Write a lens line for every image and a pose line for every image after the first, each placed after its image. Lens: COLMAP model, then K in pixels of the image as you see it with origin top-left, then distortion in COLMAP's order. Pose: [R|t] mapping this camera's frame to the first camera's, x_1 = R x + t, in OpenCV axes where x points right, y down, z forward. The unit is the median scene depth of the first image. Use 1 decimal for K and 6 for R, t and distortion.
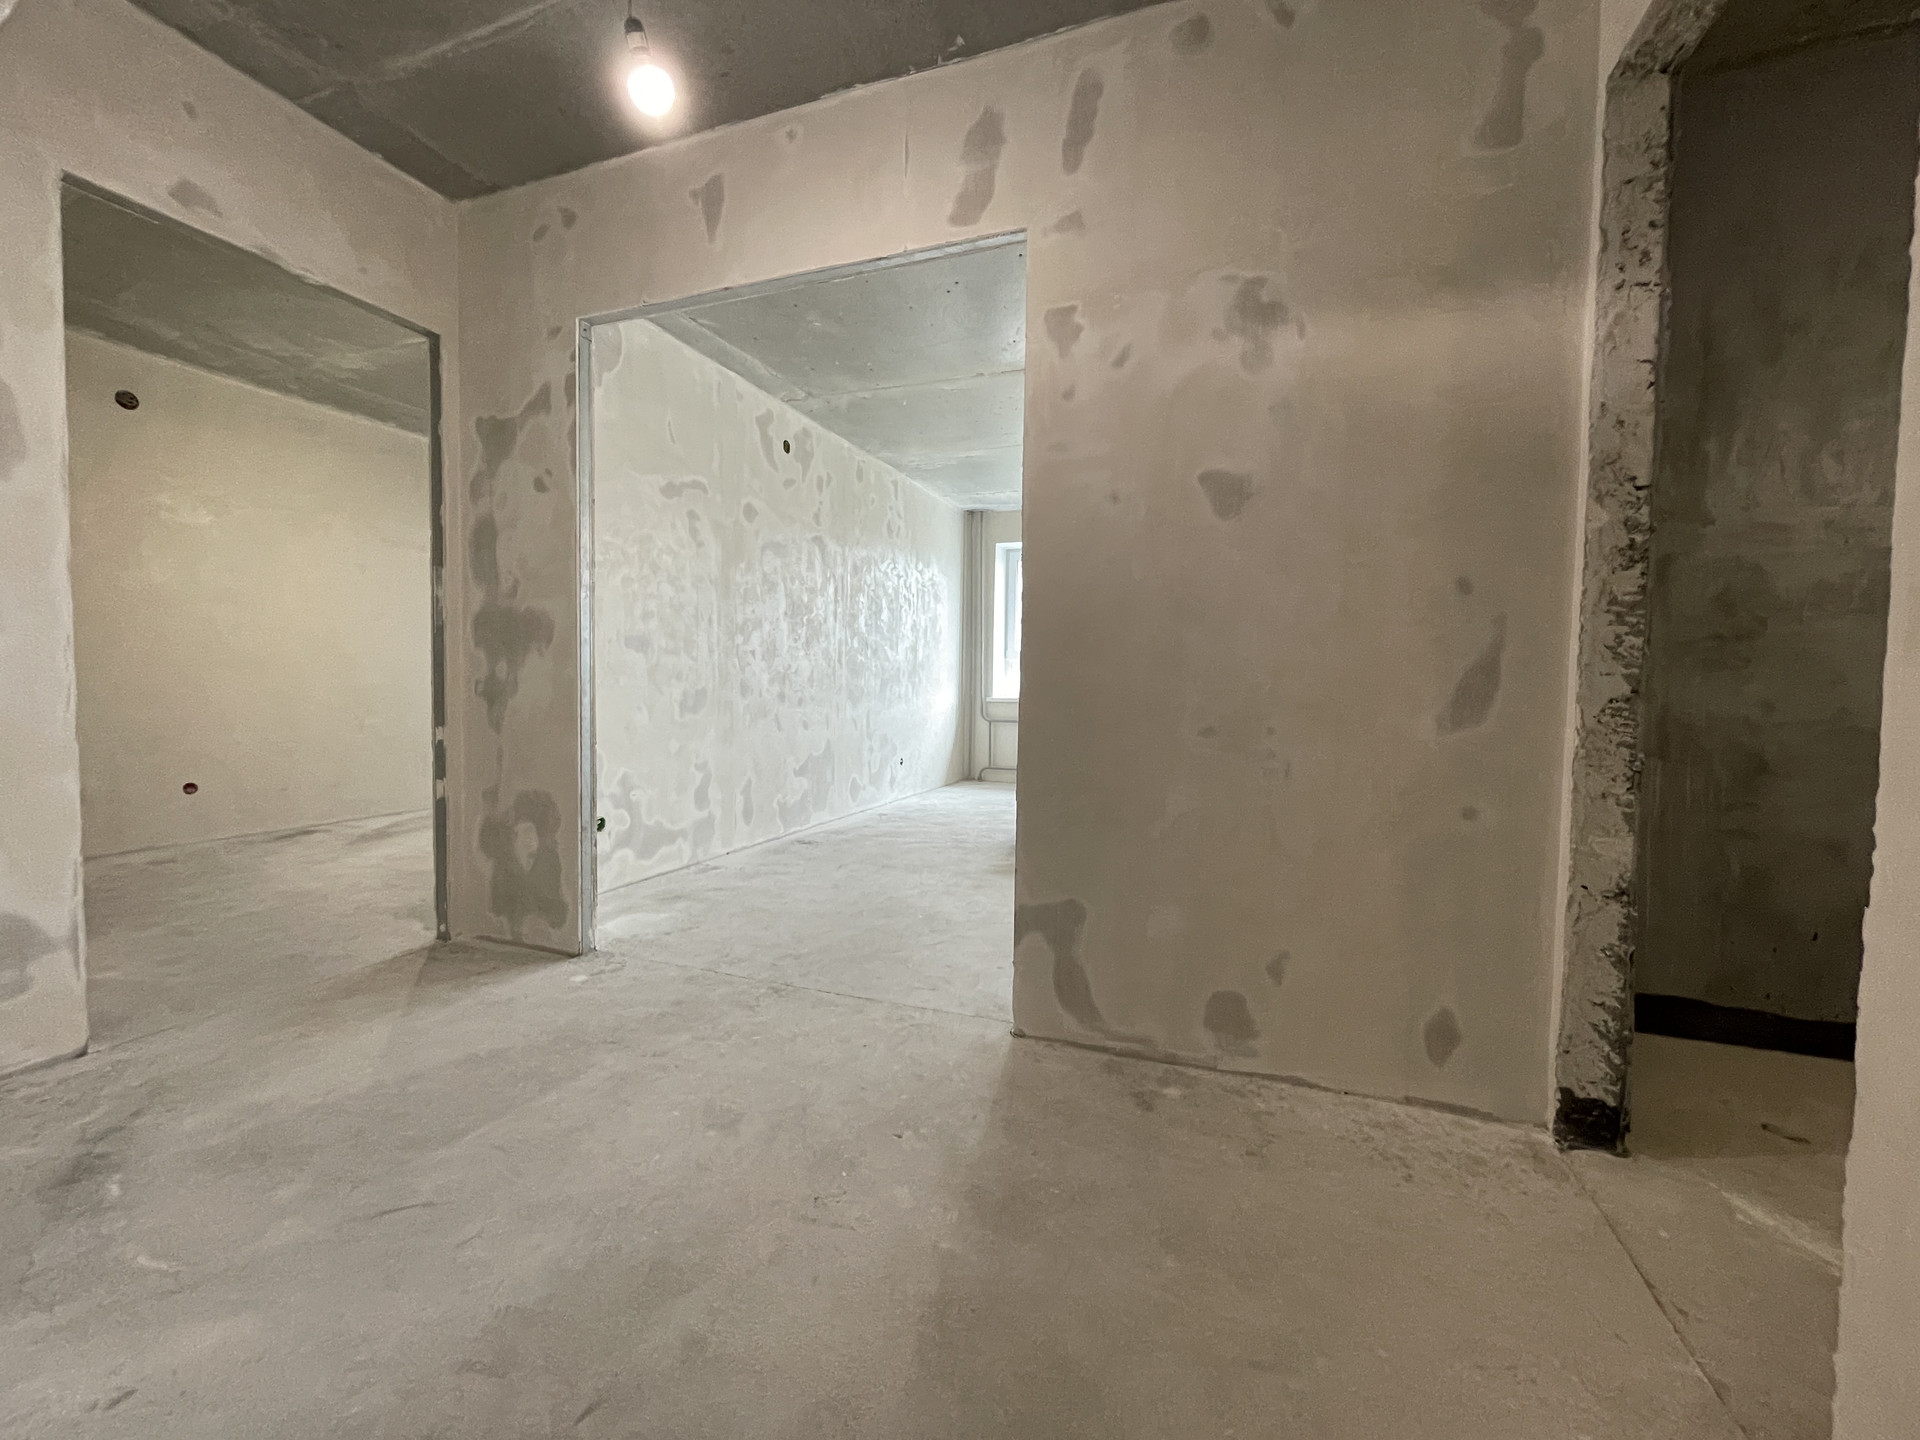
lens RADIAL K [[775.9, 0, 960.4], [0, 775.9, 718.1], [0, 0, 1]] dist [-0.002787, -0.000138]
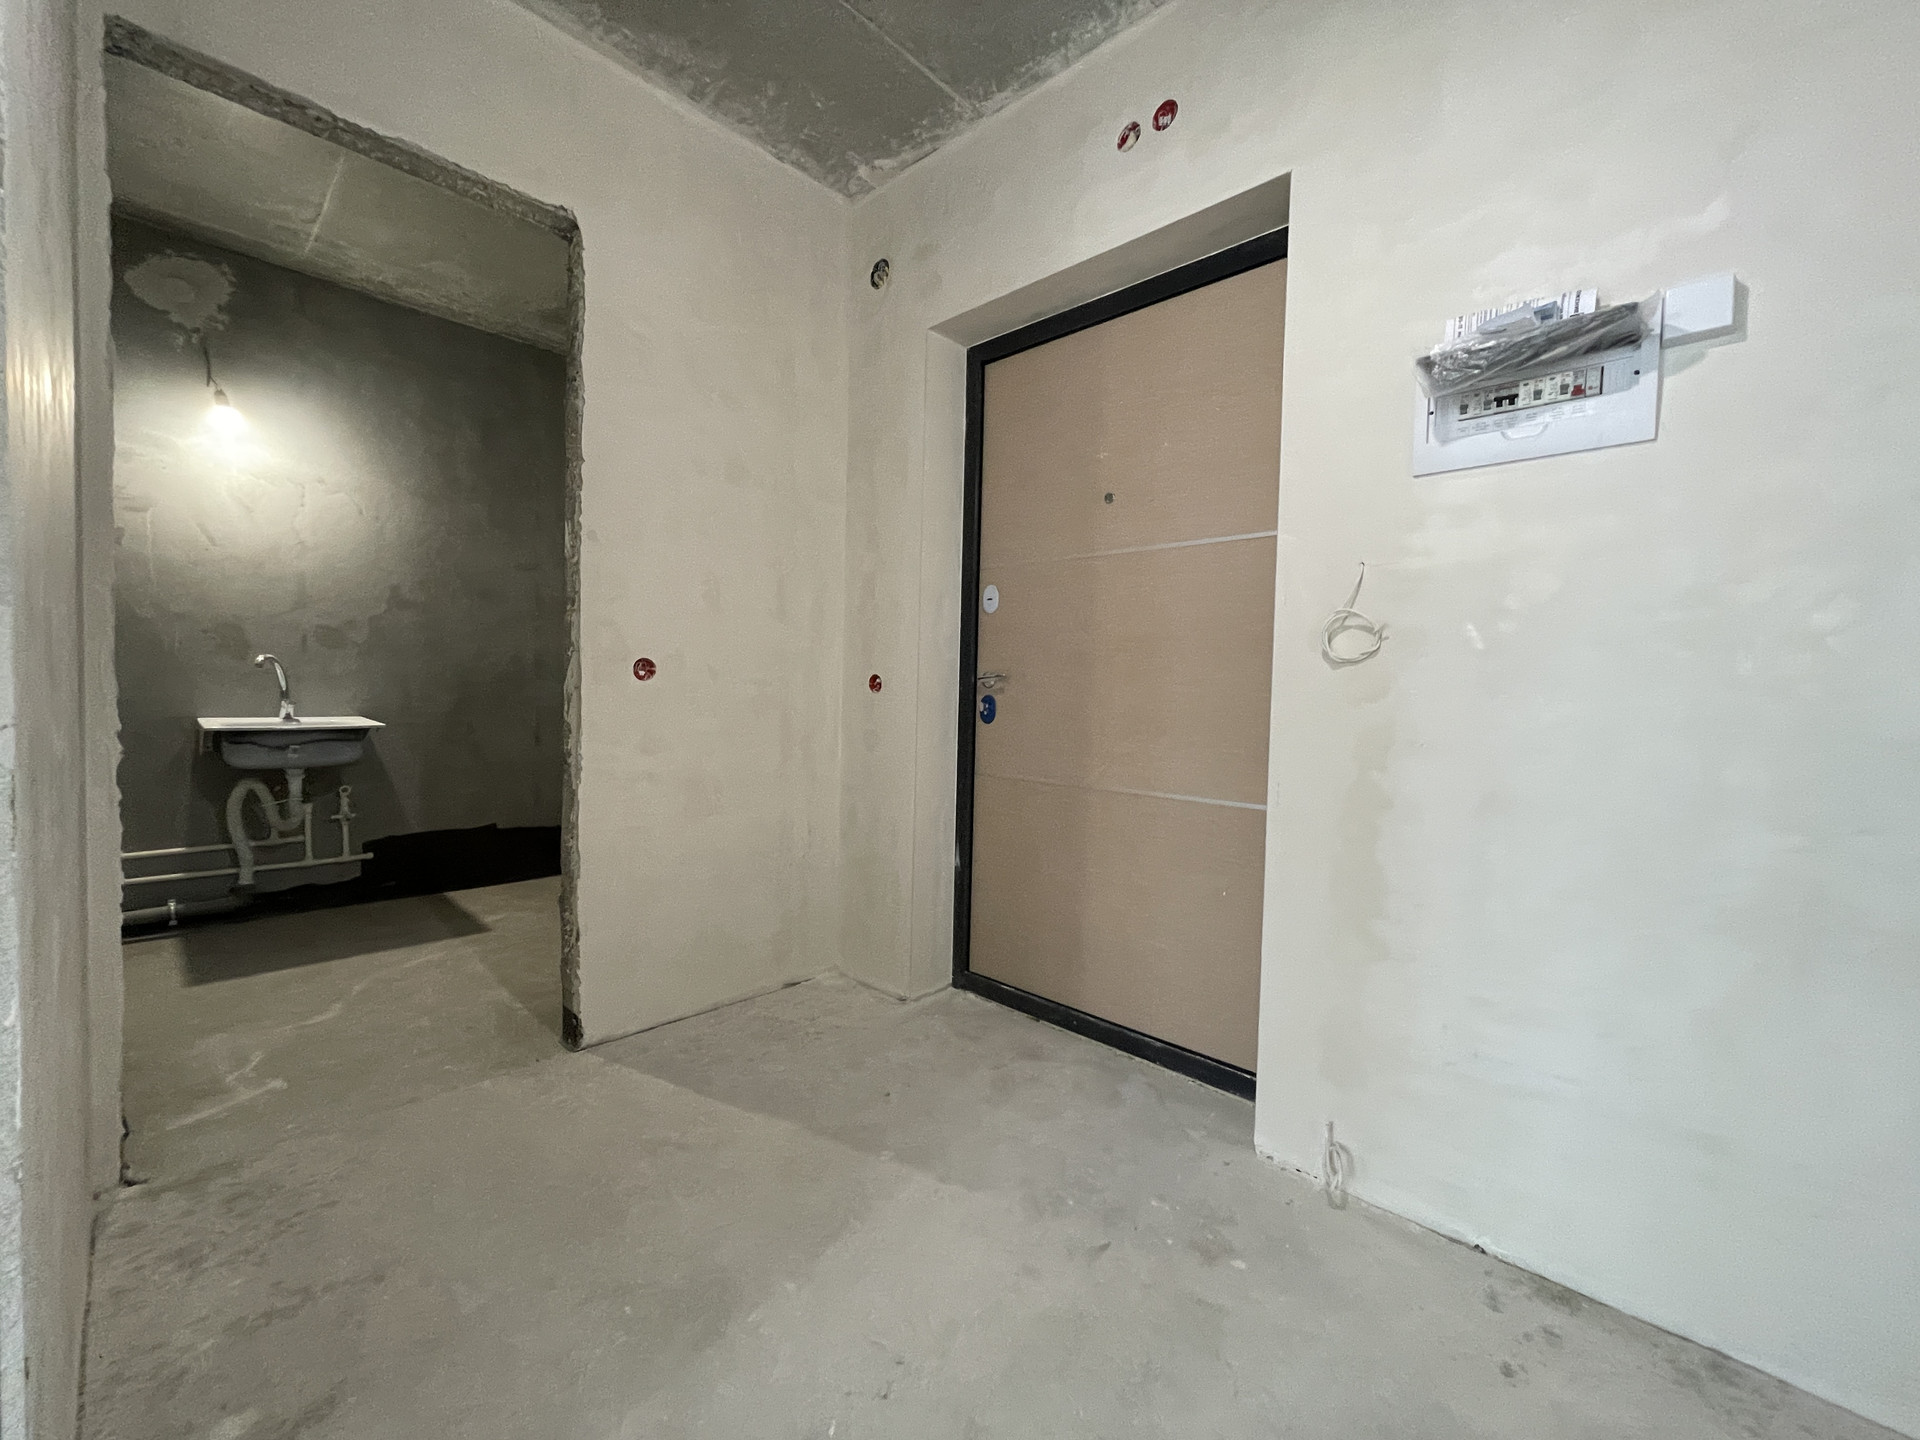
lens RADIAL K [[775.9, 0, 961.9], [0, 775.9, 717.1], [0, 0, 1]] dist [-0.002787, -0.000138]
pose [[-0.921608, -0.053225, 0.384456, -0.328166], [-0.024343, 0.996529, 0.079606, -0.071753], [-0.387358, 0.064007, -0.919705, 1.037224]]
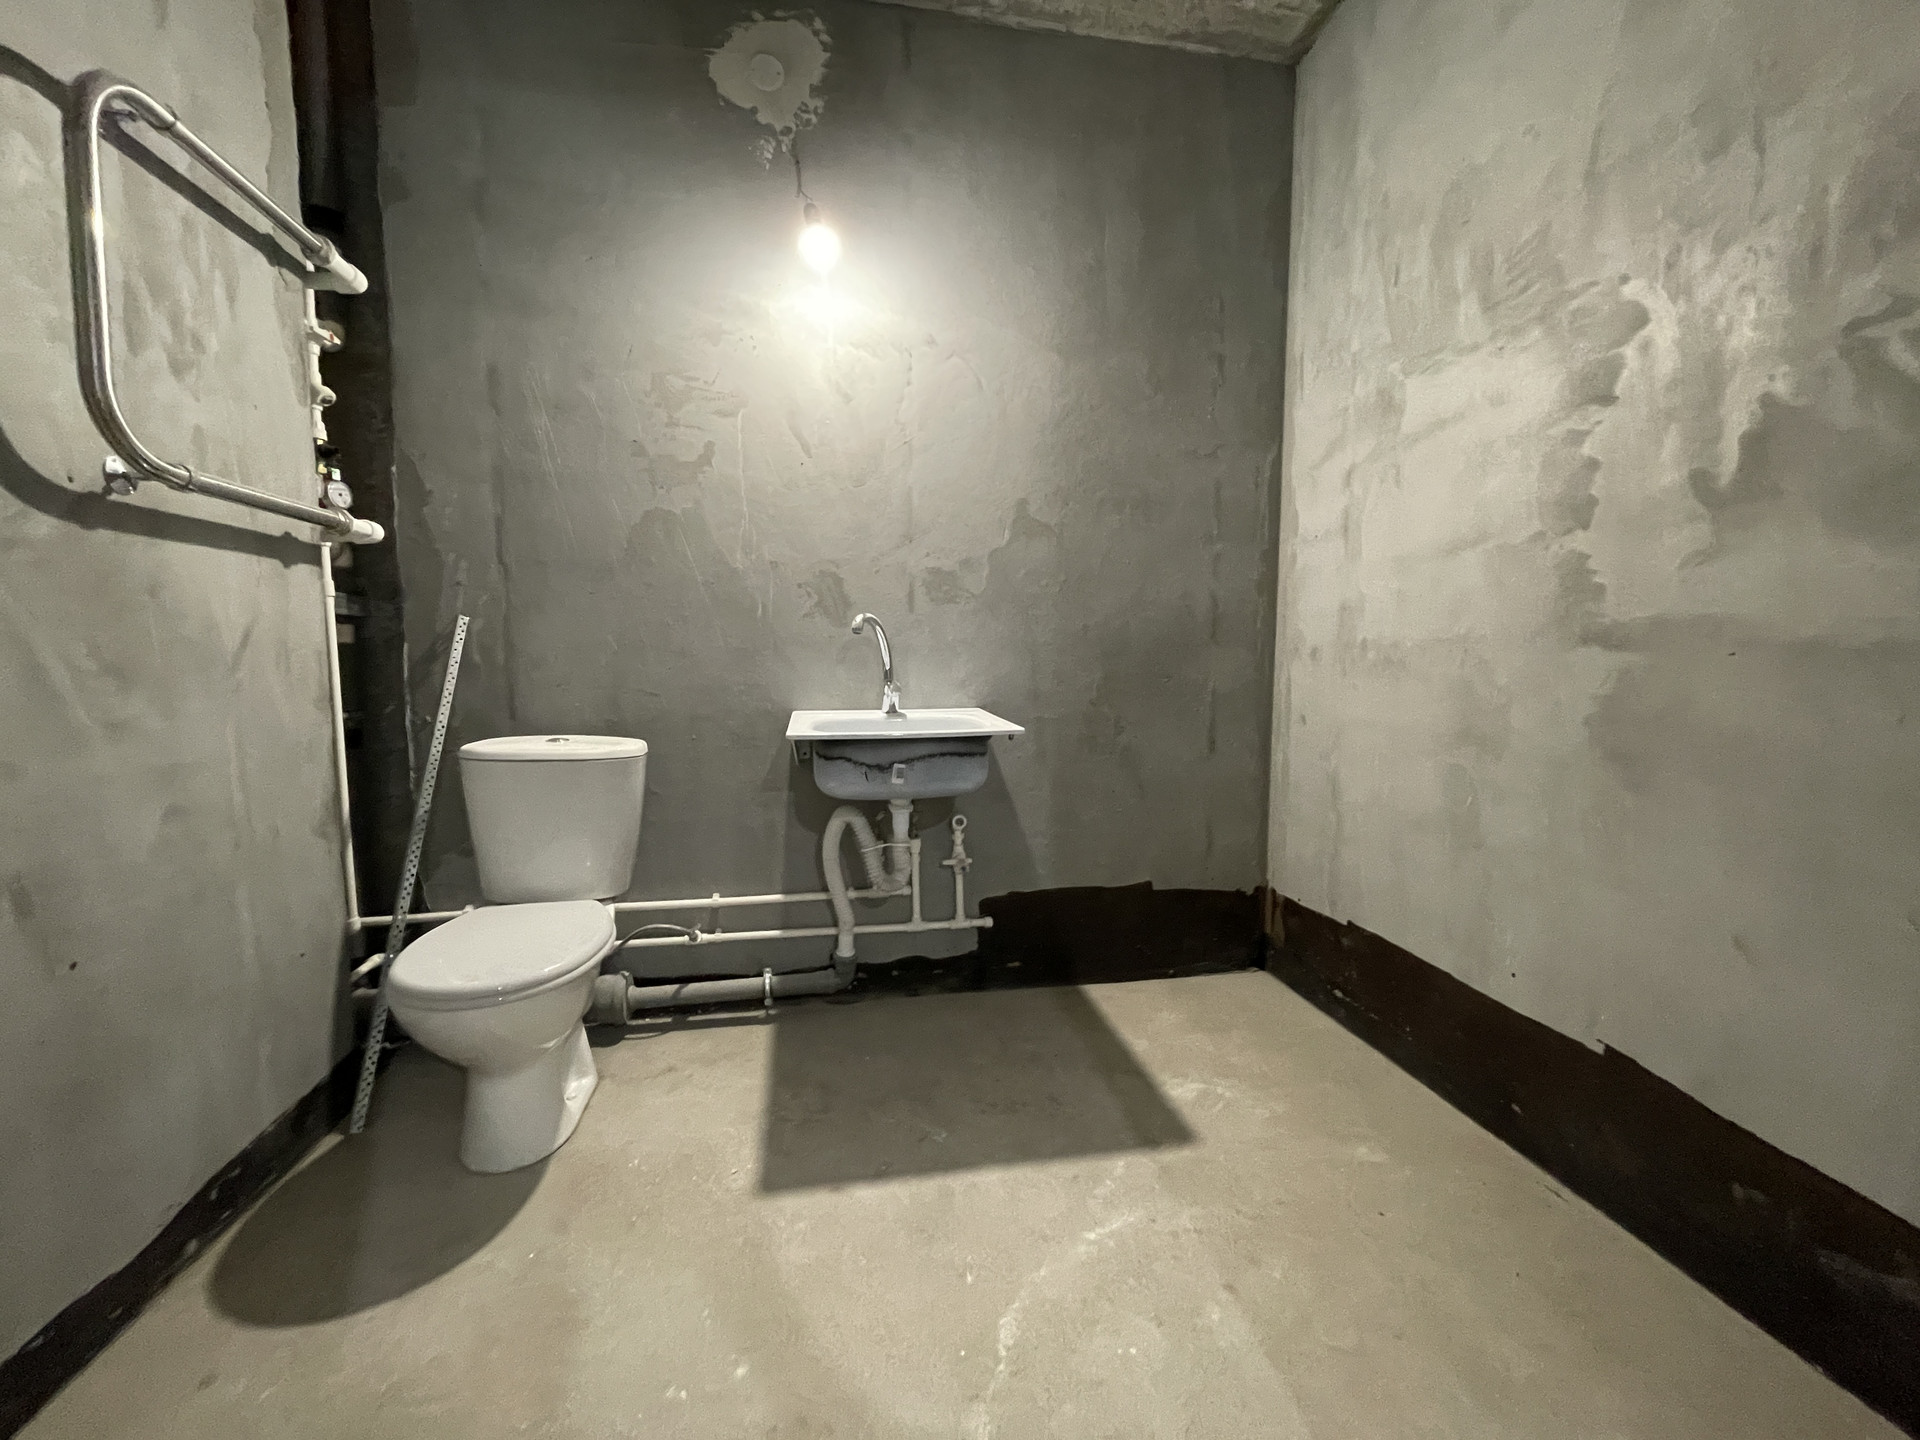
lens RADIAL K [[775.9, 0, 961.2], [0, 775.9, 717.7], [0, 0, 1]] dist [-0.002787, -0.000138]
pose [[-0.515868, -0.087330, 0.852205, 0.504674], [0.025112, 0.992821, 0.116941, -0.027753], [-0.856300, 0.081727, -0.509971, 0.622559]]
